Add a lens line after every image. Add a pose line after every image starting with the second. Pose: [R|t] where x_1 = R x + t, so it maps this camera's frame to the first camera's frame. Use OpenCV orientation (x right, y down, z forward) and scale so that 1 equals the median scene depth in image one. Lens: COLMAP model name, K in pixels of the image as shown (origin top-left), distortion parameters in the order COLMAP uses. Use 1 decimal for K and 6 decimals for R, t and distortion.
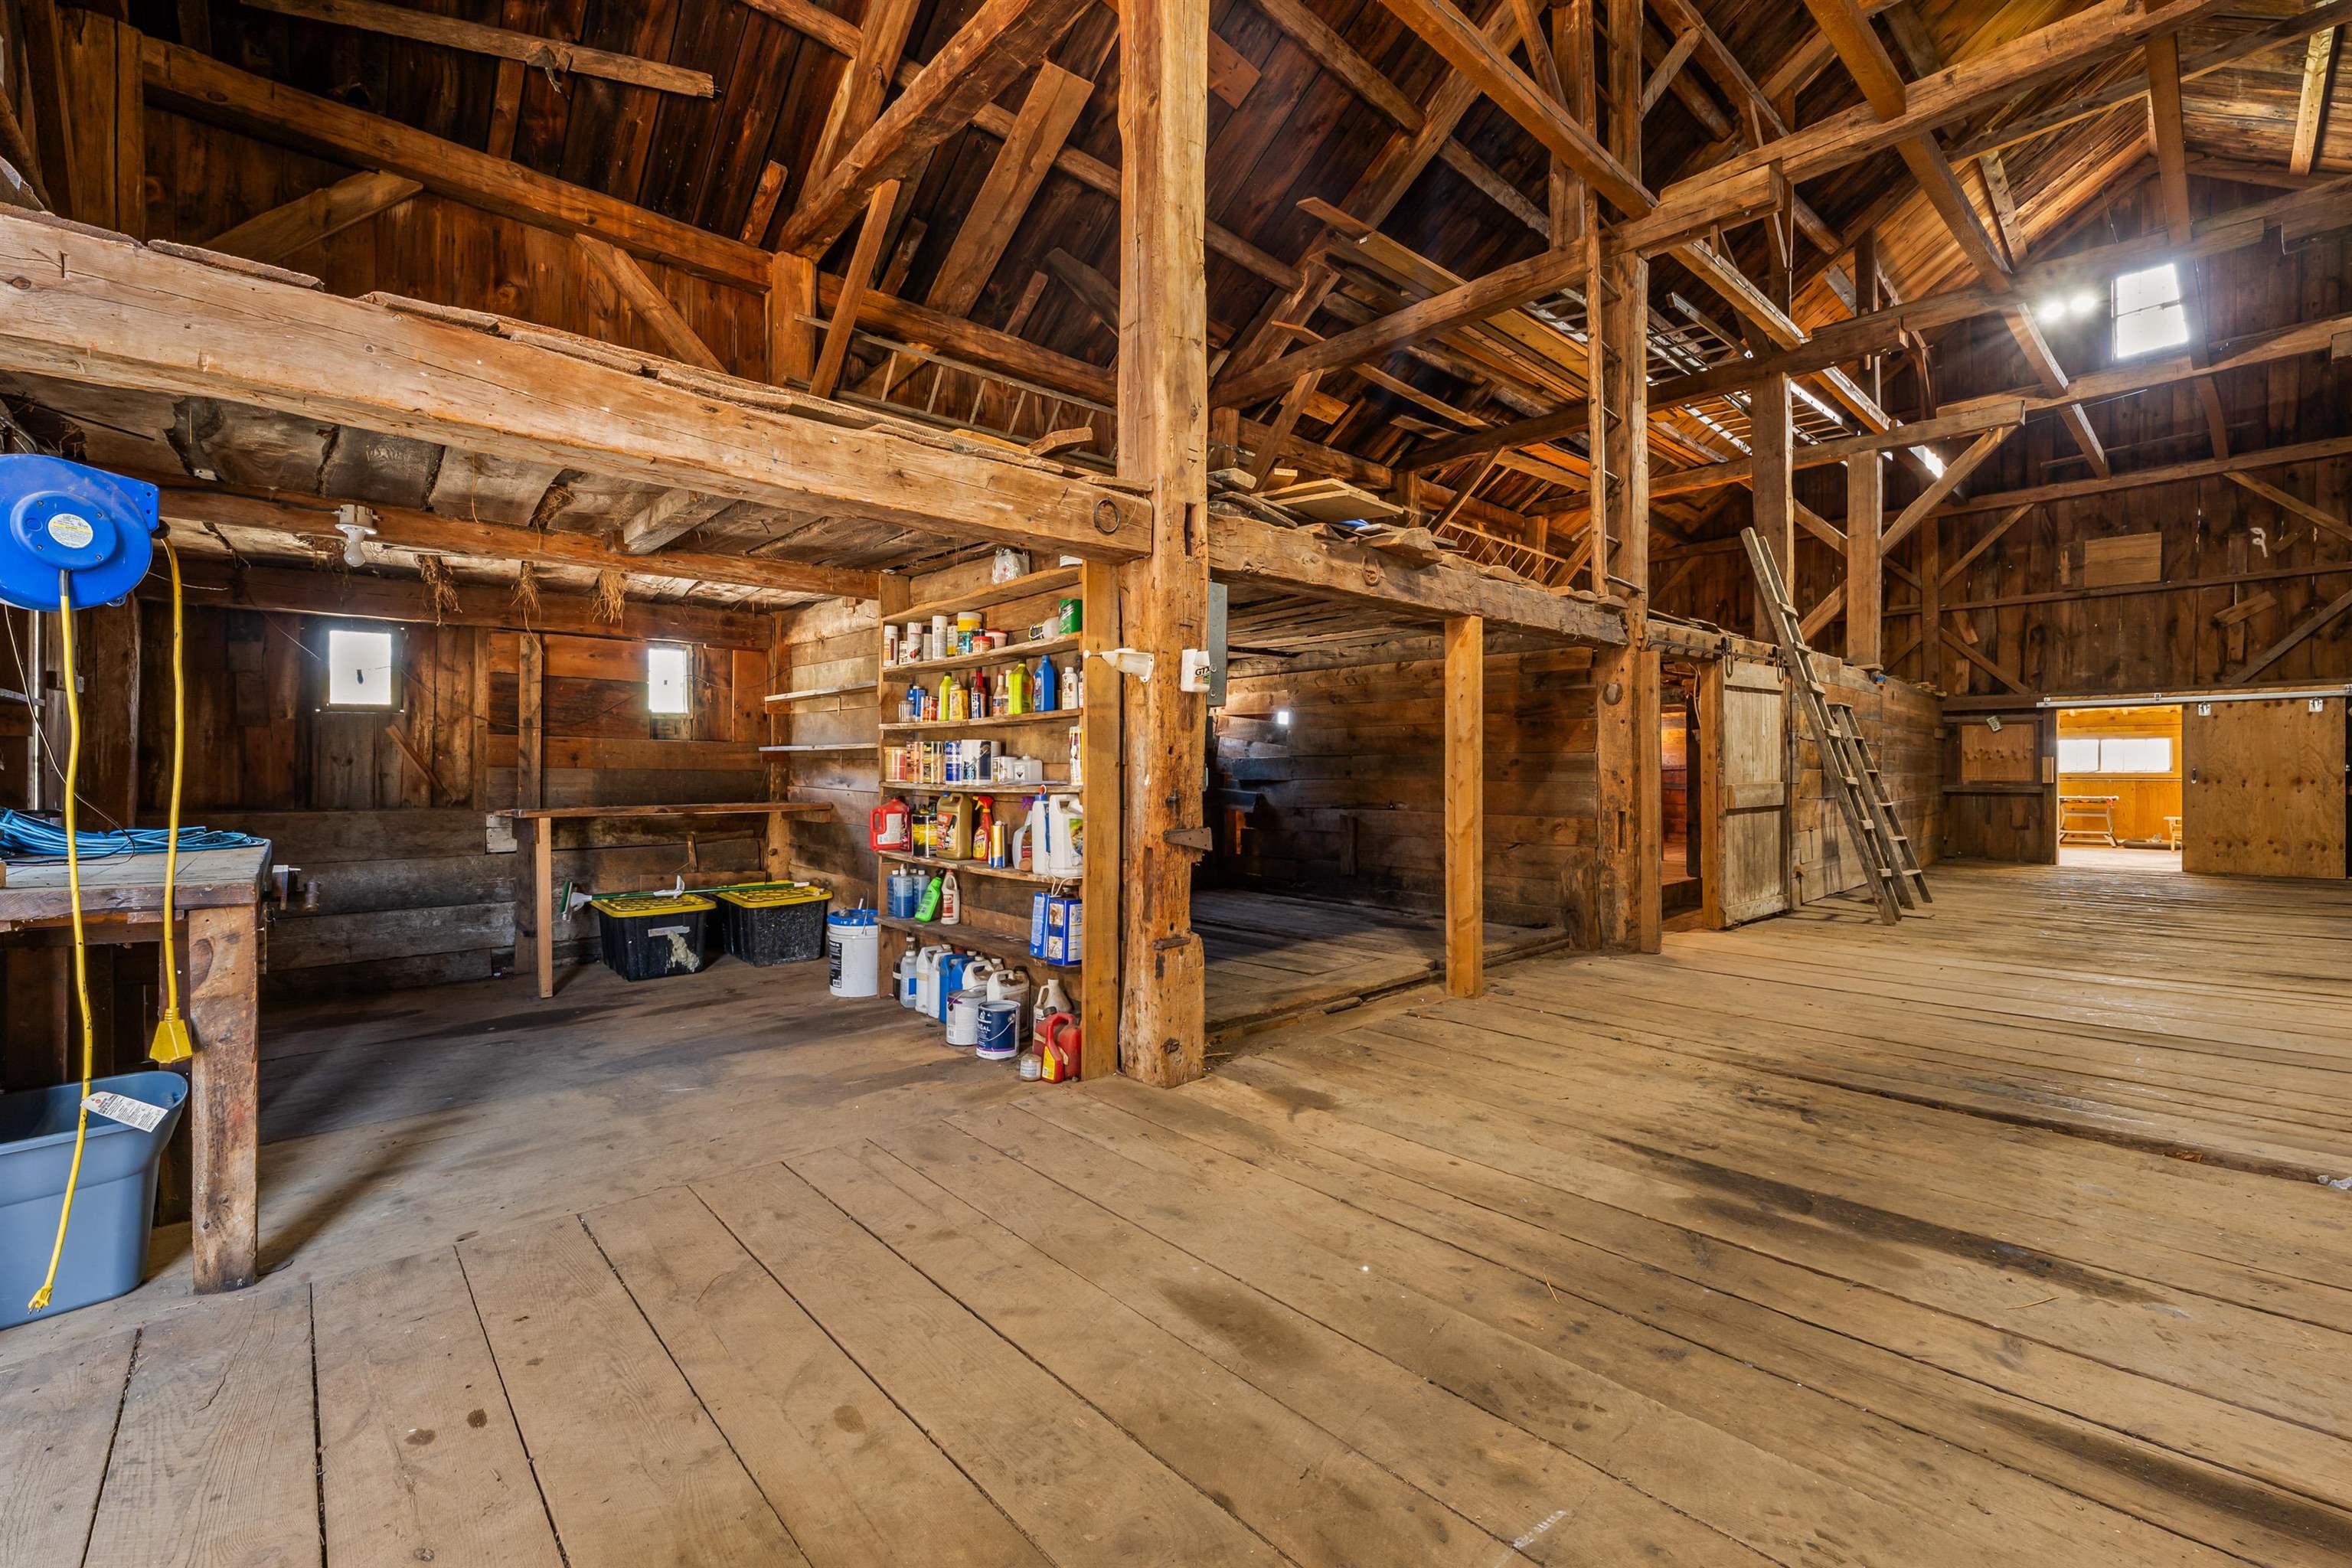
lens RADIAL K [[1044.3, 0, 1174.6], [0, 1044.3, 767.6], [0, 0, 1]] dist [-0.000885, -0.000206]
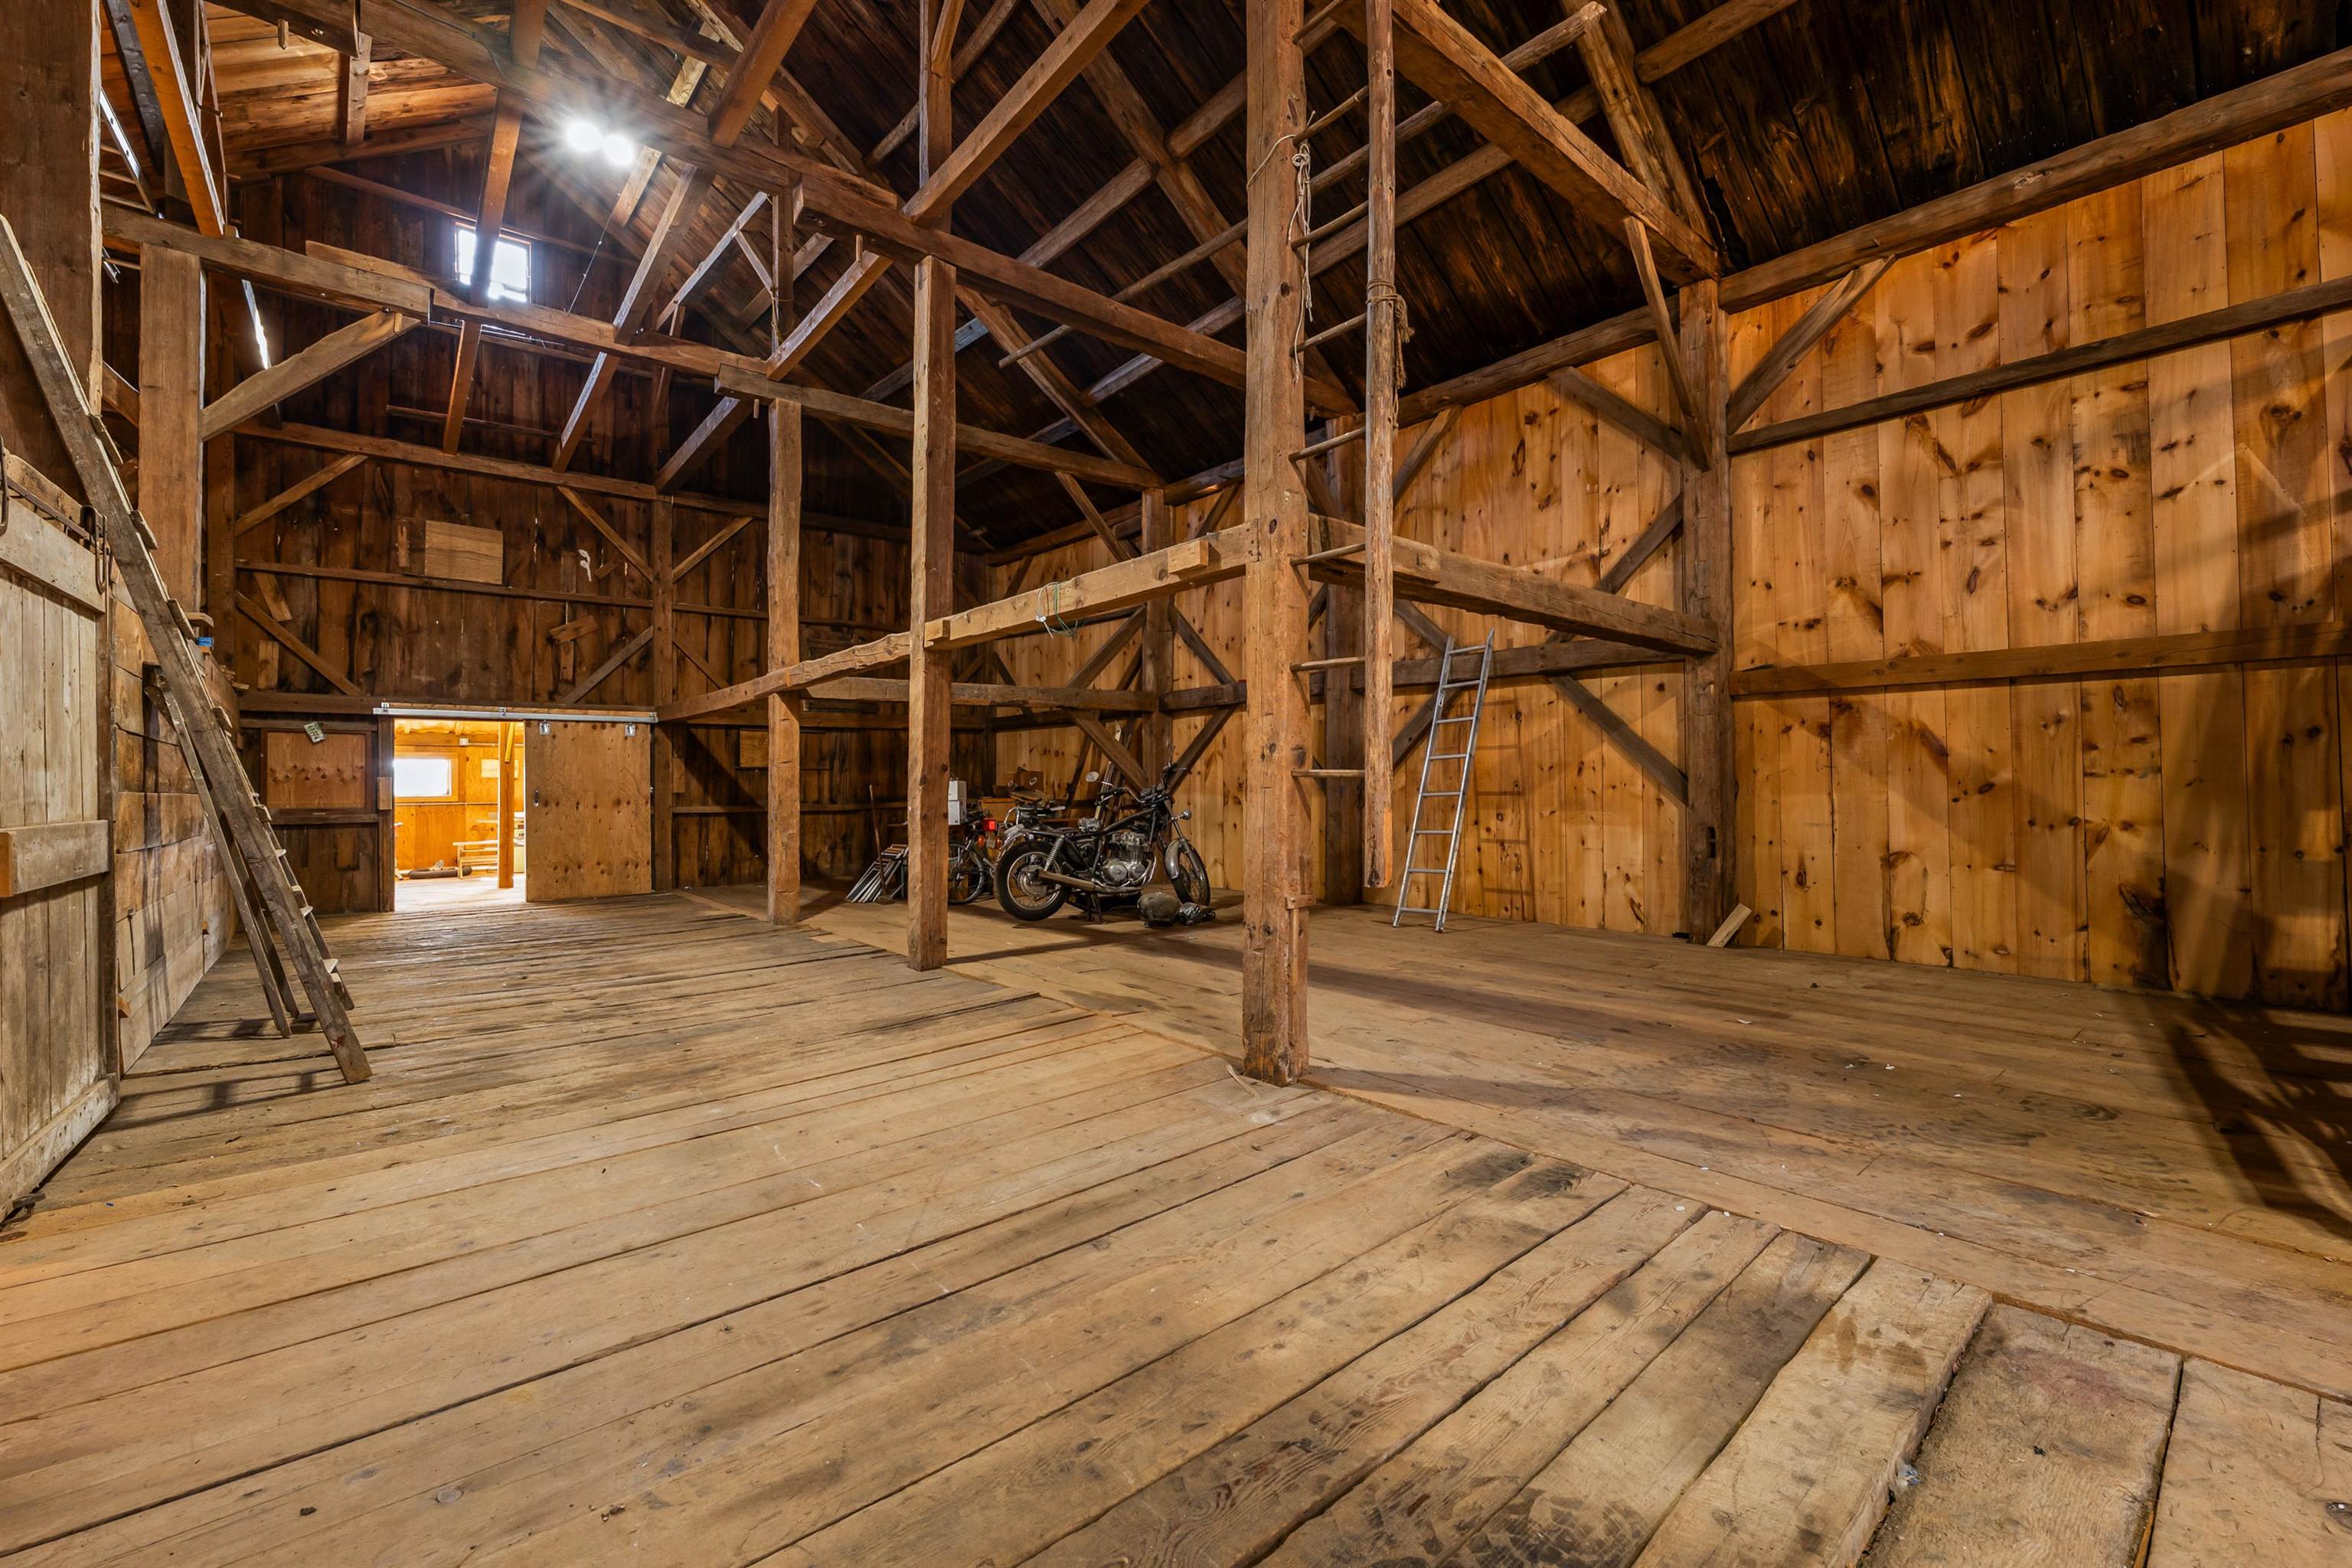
lens RADIAL K [[978.3, 0, 1174.8], [0, 978.3, 775.6], [0, 0, 1]] dist [-0.003969, -0.000154]
pose [[0.072483, 0.012119, 0.997296, 0.137190], [0.006594, 0.999898, -0.012630, 0.002305], [-0.997348, 0.007492, 0.072396, 0.346799]]
